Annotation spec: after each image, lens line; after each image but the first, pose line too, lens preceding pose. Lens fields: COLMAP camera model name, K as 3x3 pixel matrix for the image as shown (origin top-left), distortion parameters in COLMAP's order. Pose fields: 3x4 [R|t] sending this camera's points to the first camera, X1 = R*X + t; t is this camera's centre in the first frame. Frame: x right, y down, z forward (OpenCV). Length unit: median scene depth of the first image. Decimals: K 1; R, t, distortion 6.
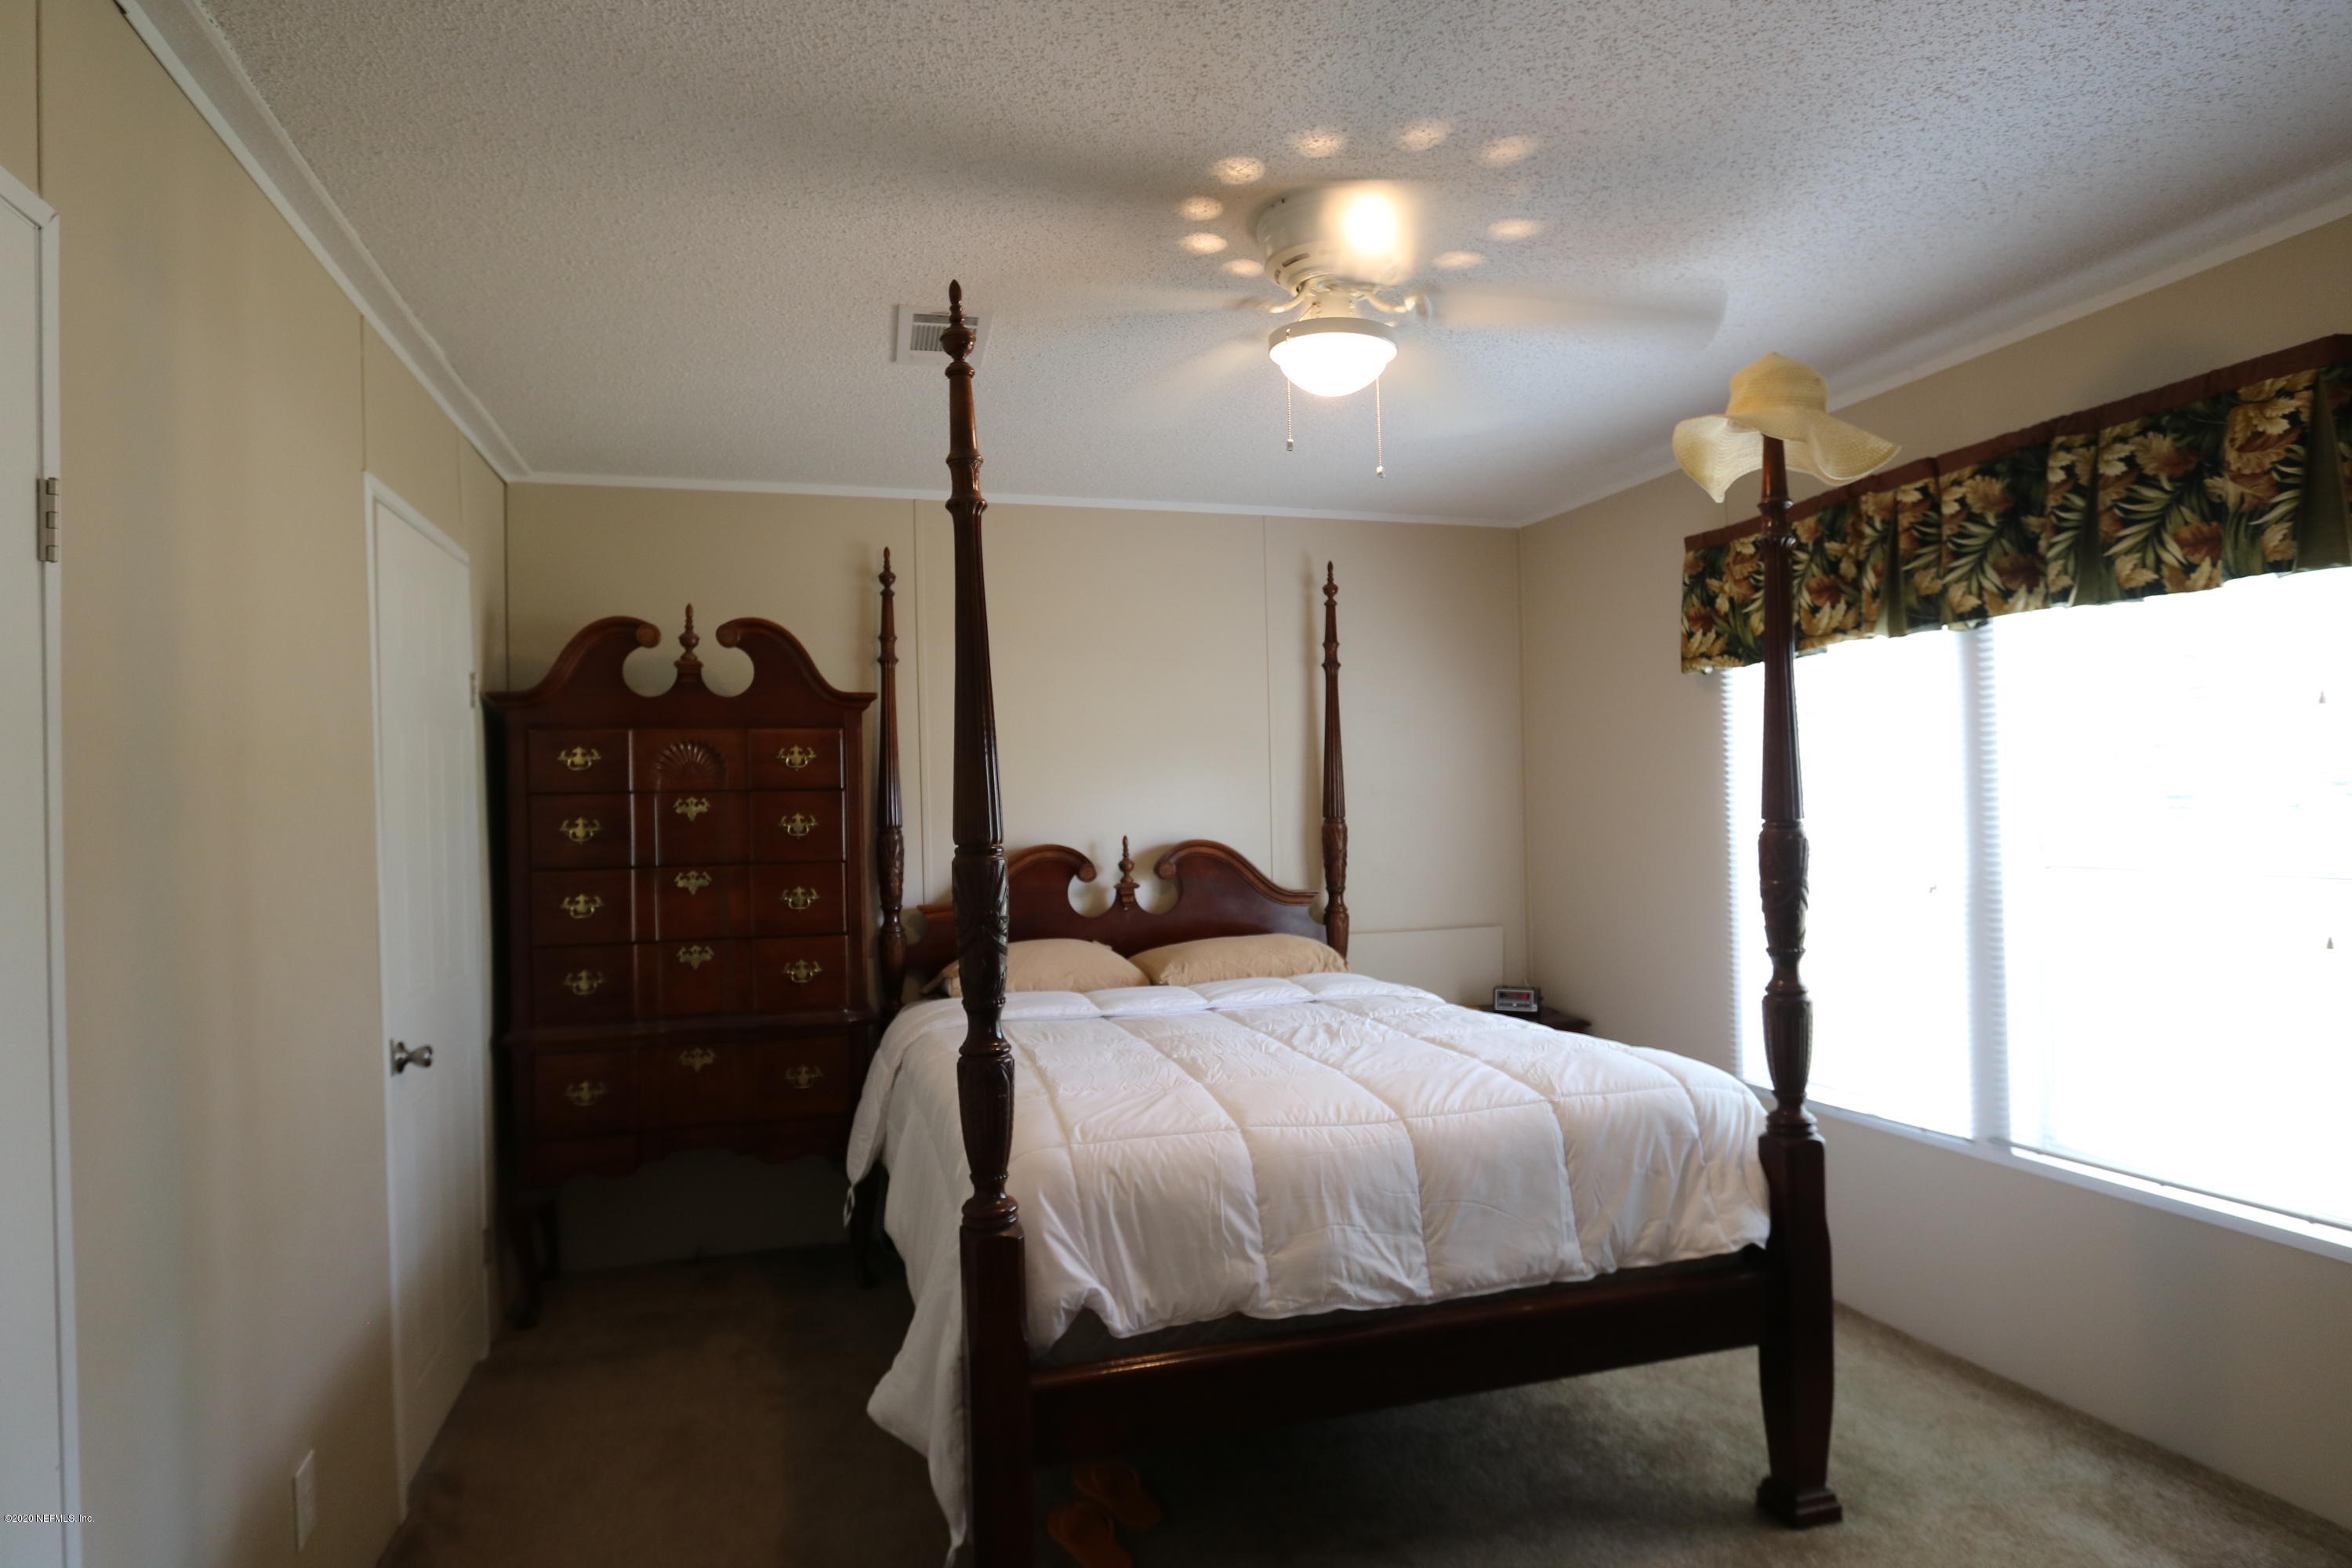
lens RADIAL K [[1376.1, 0, 1176.2], [0, 1376.1, 779.5], [0, 0, 1]] dist [-0.024629, 0.000282]
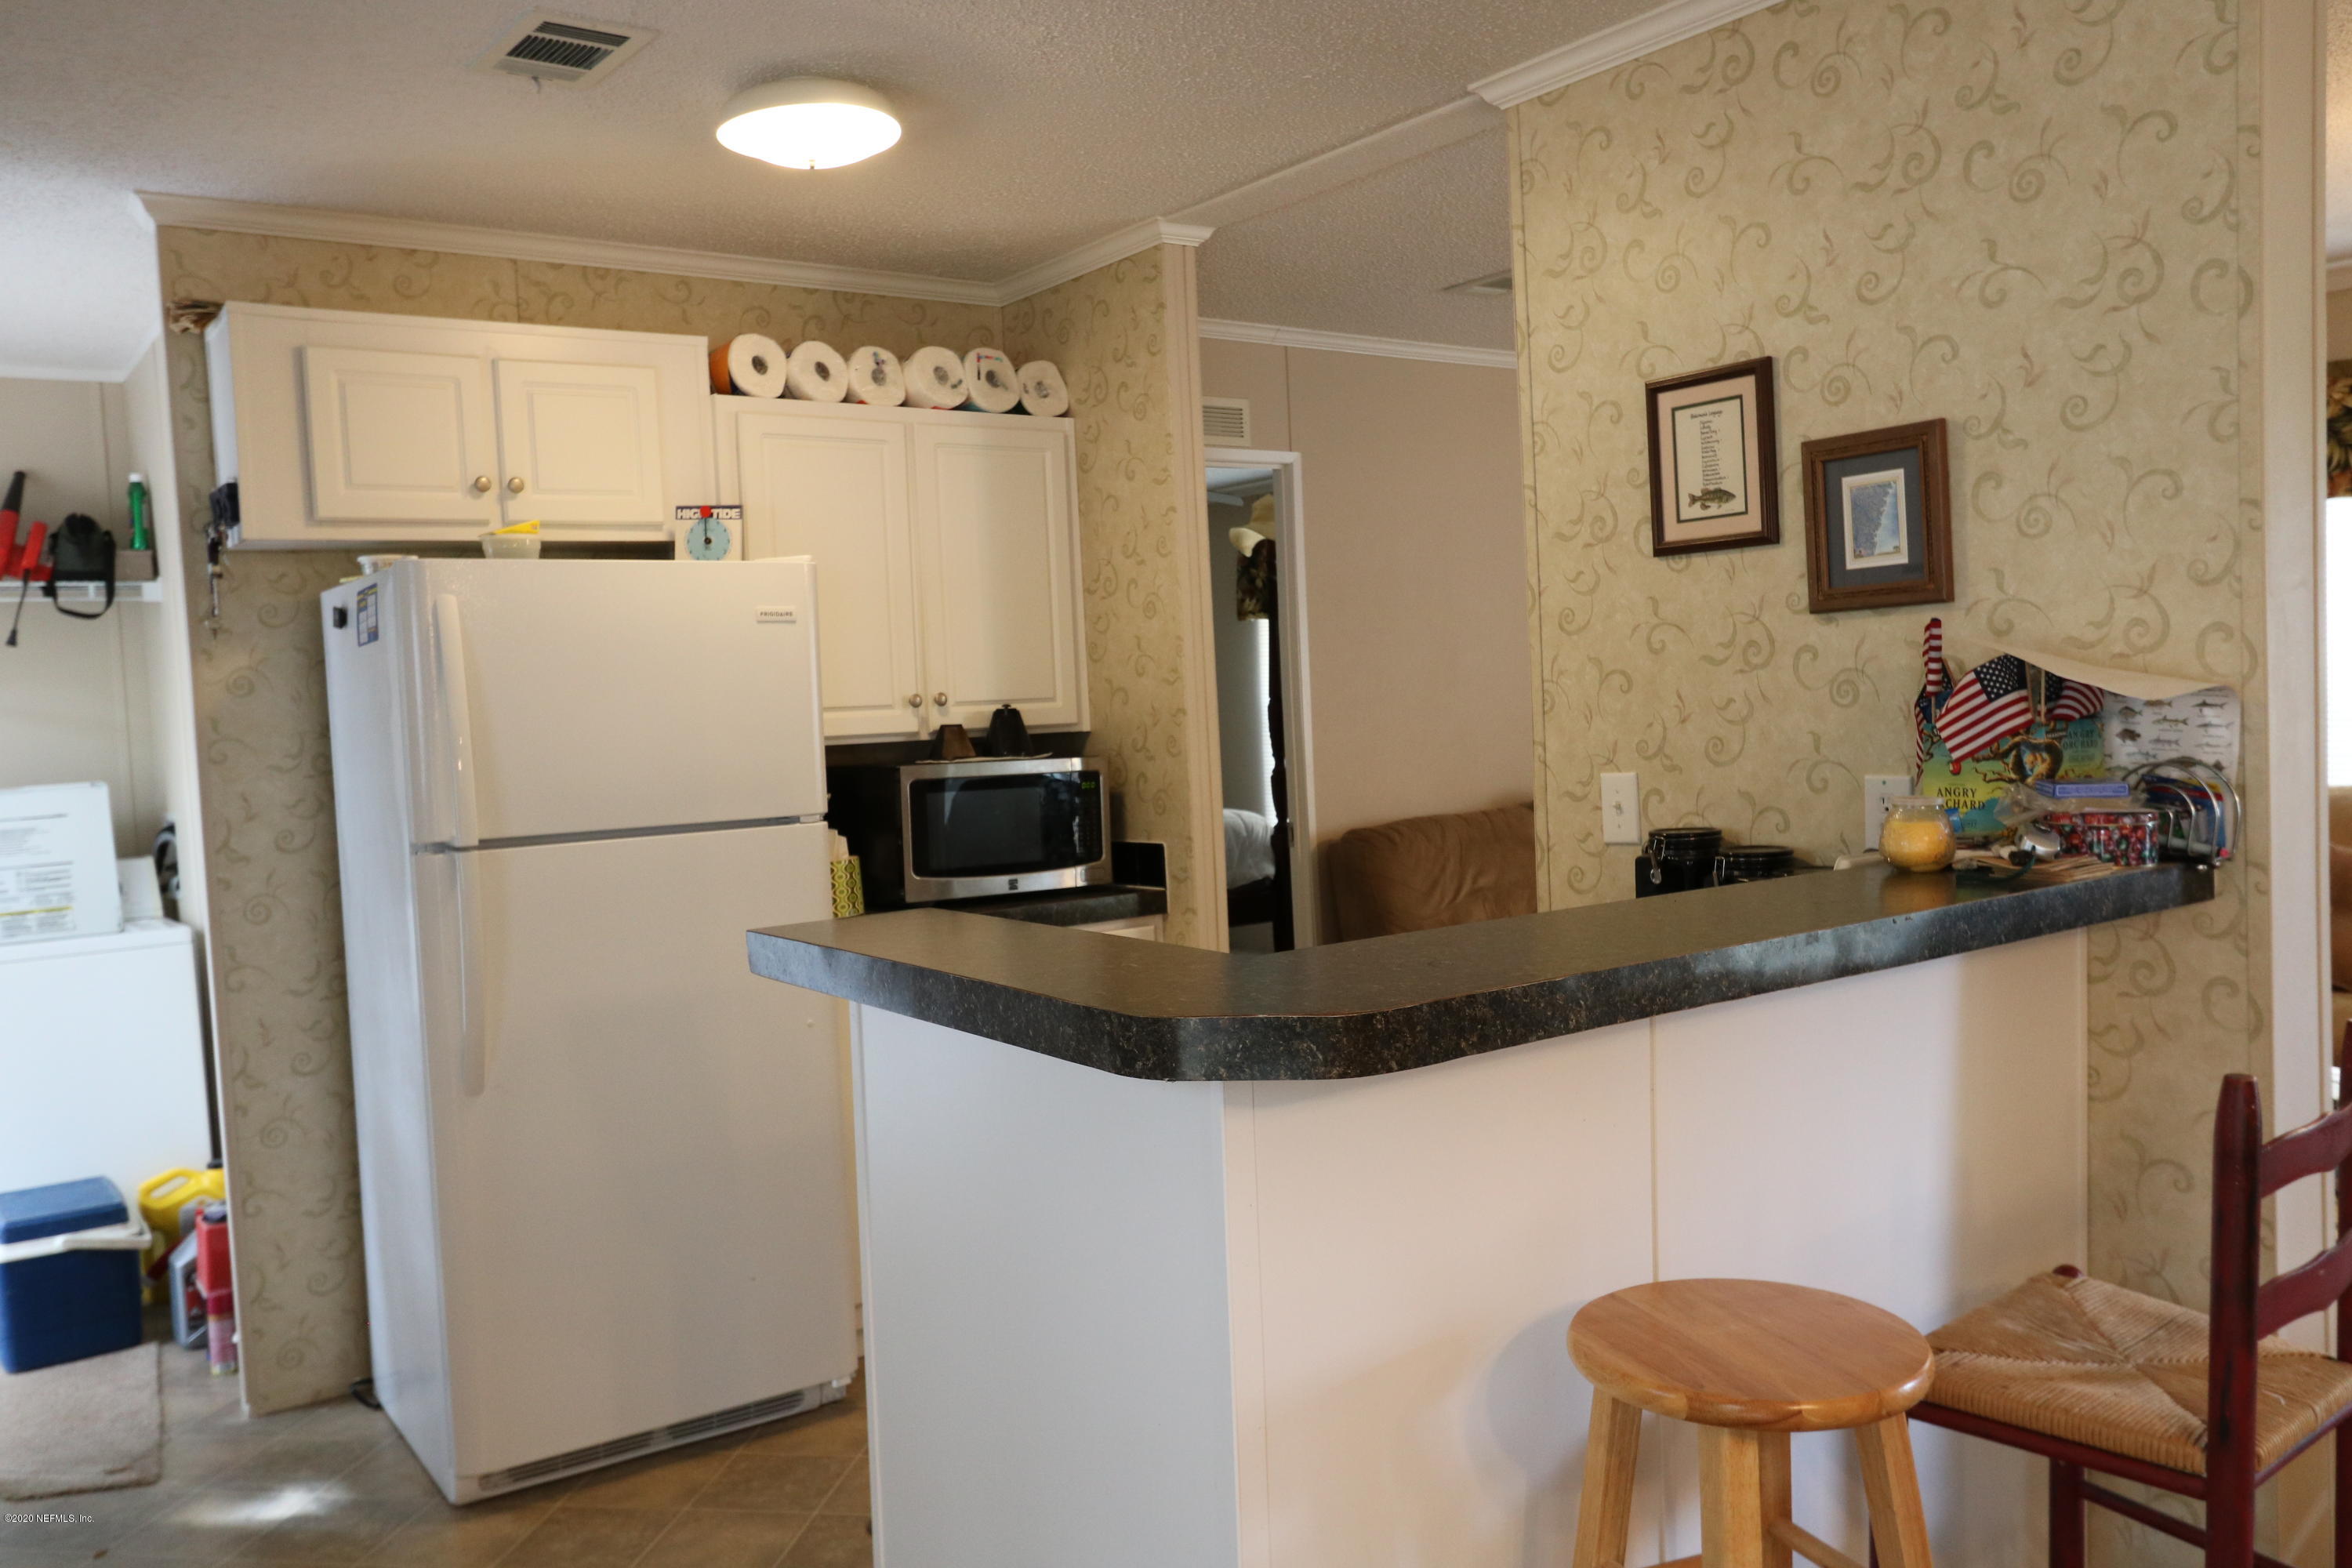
lens RADIAL K [[1827.6, 0, 1180.9], [0, 1827.6, 788.6], [0, 0, 1]] dist [0.011005, 0.002162]
pose [[0.950687, -0.029880, 0.308708, -0.641750], [0.018524, 0.999042, 0.039653, 0.056986], [-0.309597, -0.031979, 0.950330, -1.809321]]
